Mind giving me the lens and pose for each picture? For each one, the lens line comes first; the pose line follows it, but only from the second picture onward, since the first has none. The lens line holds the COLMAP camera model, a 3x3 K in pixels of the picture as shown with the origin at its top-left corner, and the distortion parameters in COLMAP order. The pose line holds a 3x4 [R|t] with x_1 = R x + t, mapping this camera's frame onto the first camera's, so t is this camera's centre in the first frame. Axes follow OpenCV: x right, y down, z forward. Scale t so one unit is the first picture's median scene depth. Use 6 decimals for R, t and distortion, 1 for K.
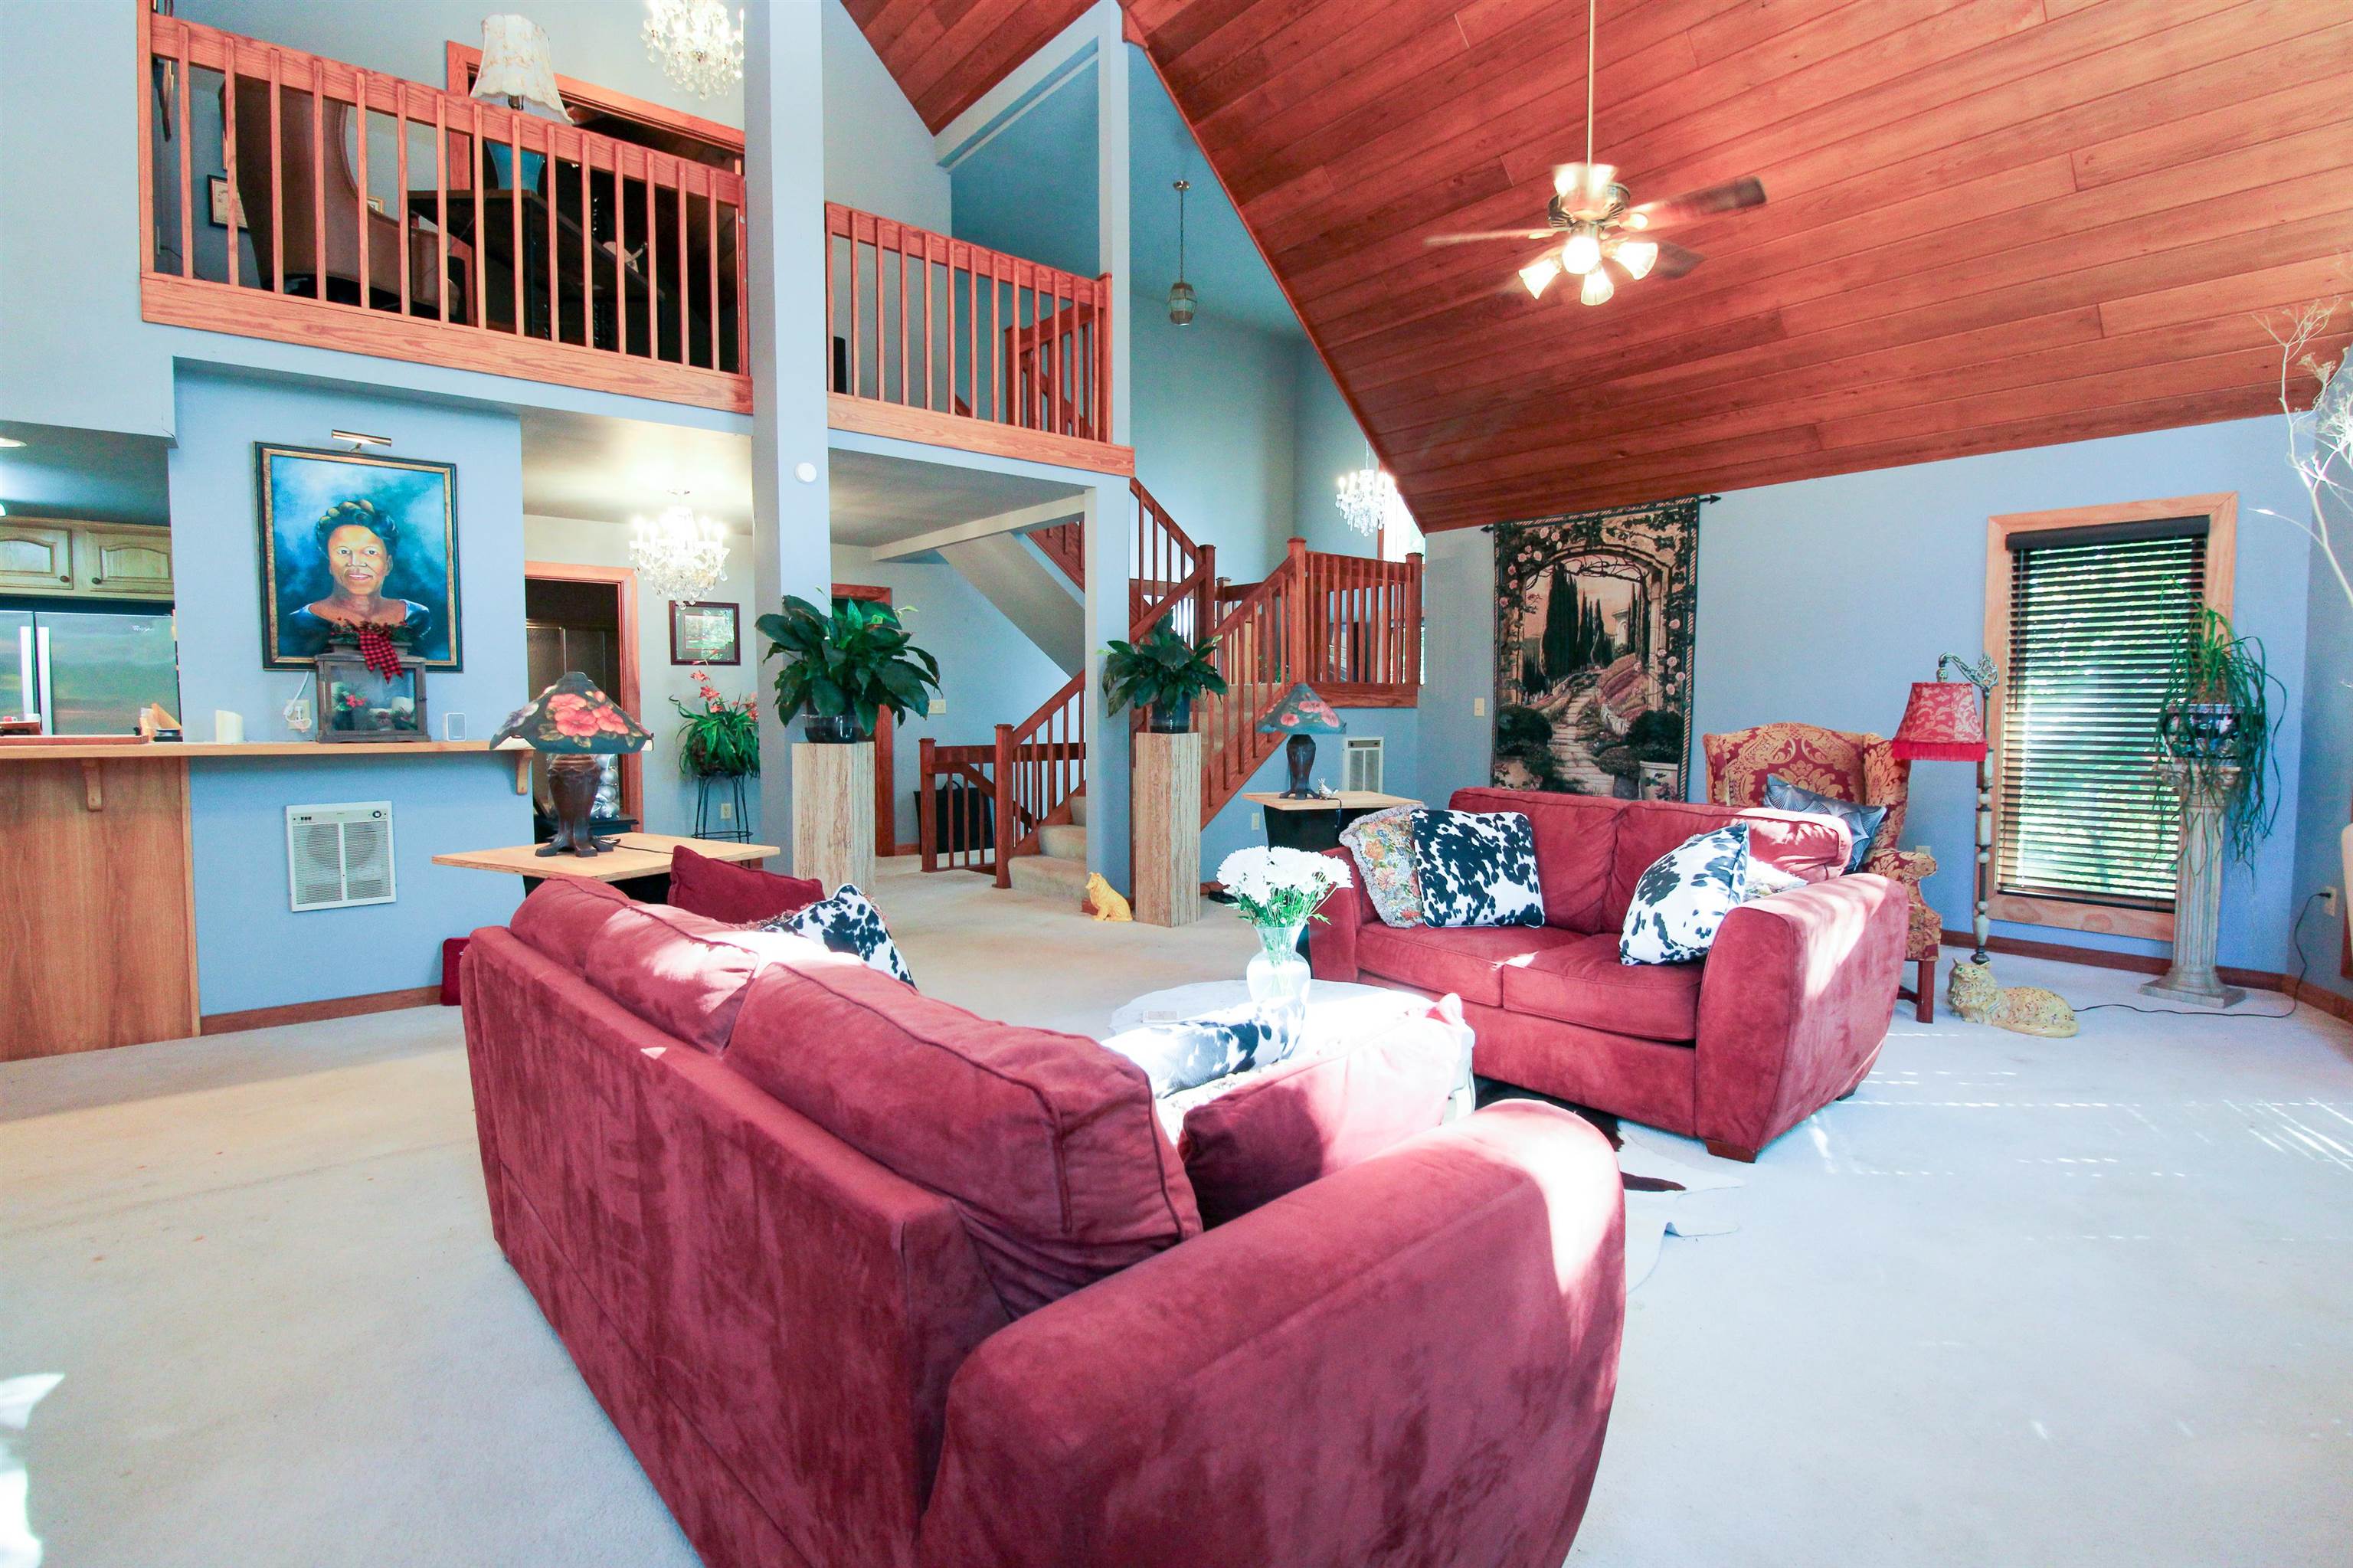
lens RADIAL K [[1120.1, 0, 1182.6], [0, 1120.1, 772.5], [0, 0, 1]] dist [-0.007223, -0.007661]
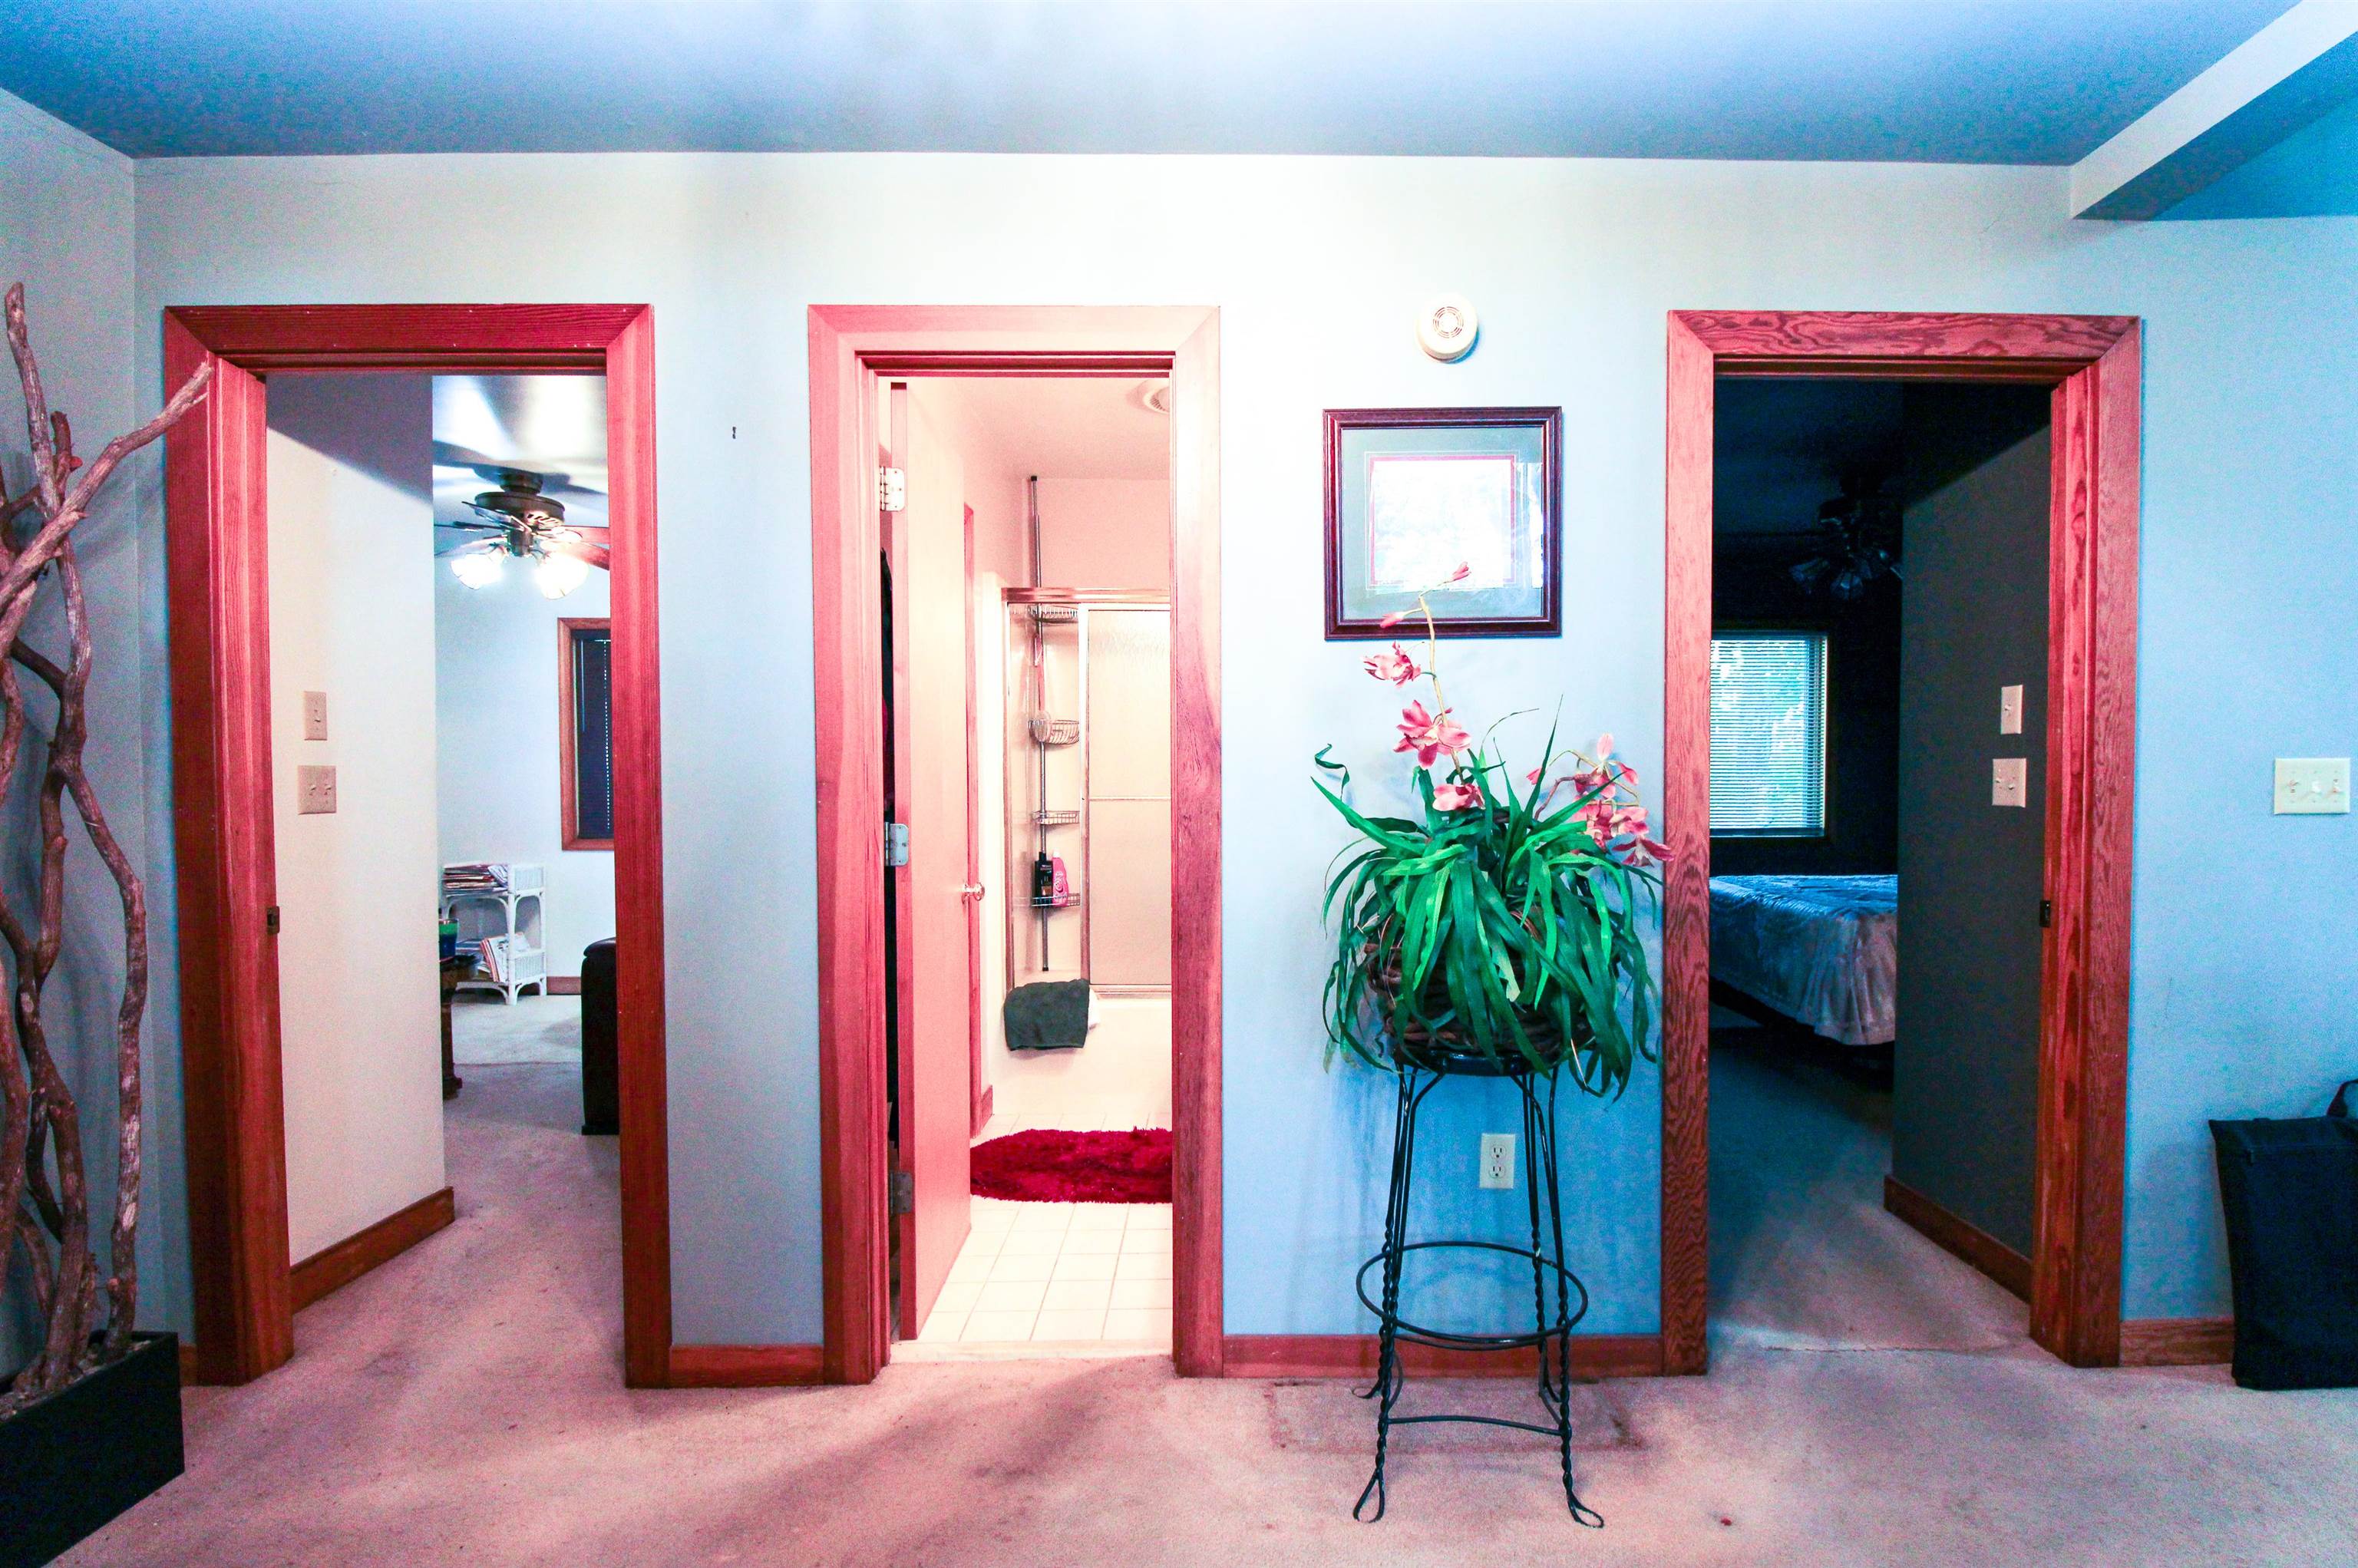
lens RADIAL K [[1122.4, 0, 1258.0], [0, 1122.4, 815.2], [0, 0, 1]] dist [-0.007223, -0.007661]
pose [[0.769762, 0.016734, -0.638112, -0.509276], [-0.034207, 0.999301, -0.015059, -0.082004], [0.637414, 0.033419, 0.769796, 1.359937]]
